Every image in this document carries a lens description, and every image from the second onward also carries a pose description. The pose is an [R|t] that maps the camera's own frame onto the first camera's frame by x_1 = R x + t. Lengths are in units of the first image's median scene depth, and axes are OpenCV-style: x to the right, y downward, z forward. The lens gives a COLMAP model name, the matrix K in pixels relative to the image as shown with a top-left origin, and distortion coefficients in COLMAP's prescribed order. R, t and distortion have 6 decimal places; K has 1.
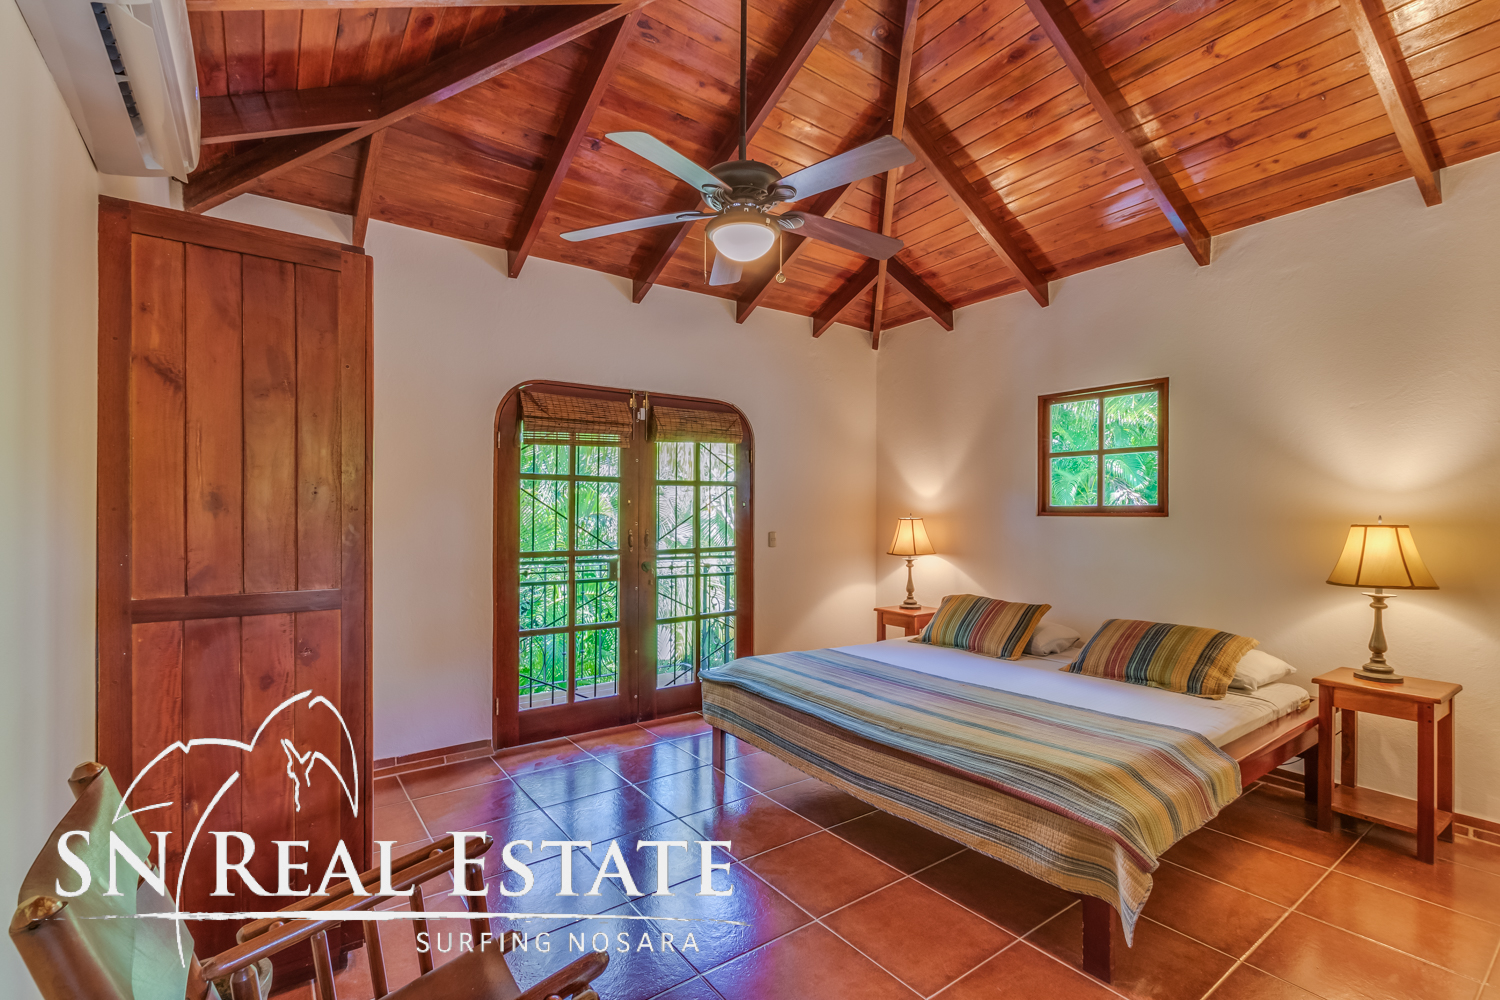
lens RADIAL K [[672.6, 0, 753.1], [0, 672.6, 506.8], [0, 0, 1]] dist [0.011106, -0.005857]
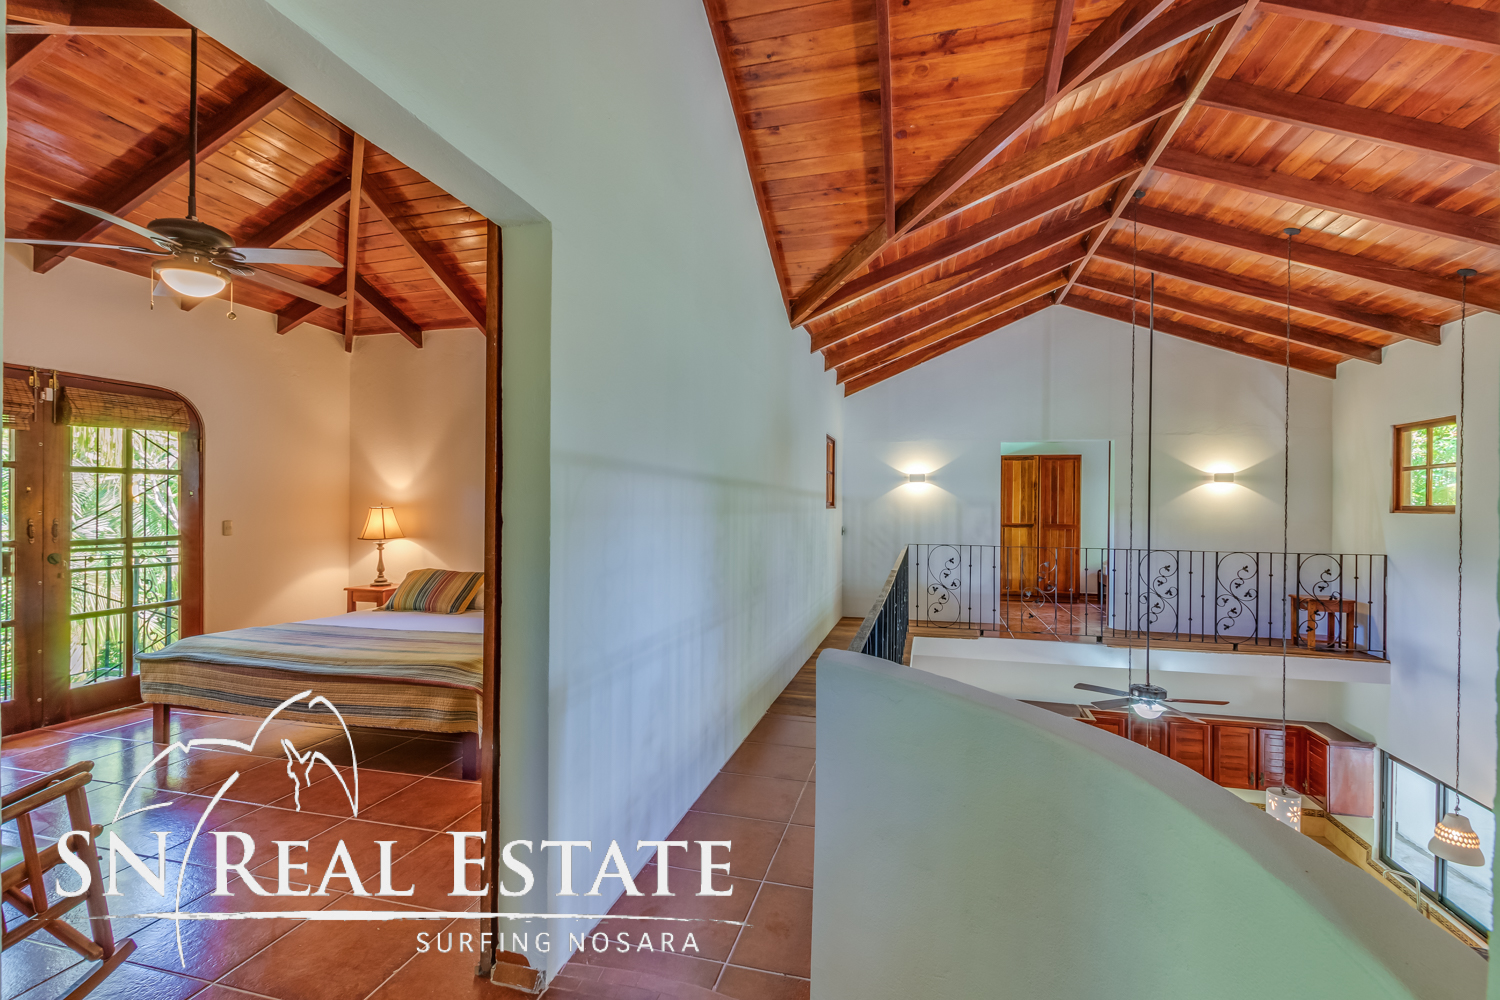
lens RADIAL K [[672.6, 0, 753.1], [0, 672.6, 506.8], [0, 0, 1]] dist [0.011106, -0.005857]
pose [[0.774785, 0.000063, 0.632225, -0.001586], [-0.009501, 0.999888, 0.011544, -0.002925], [-0.632153, -0.014951, 0.774699, -0.319368]]
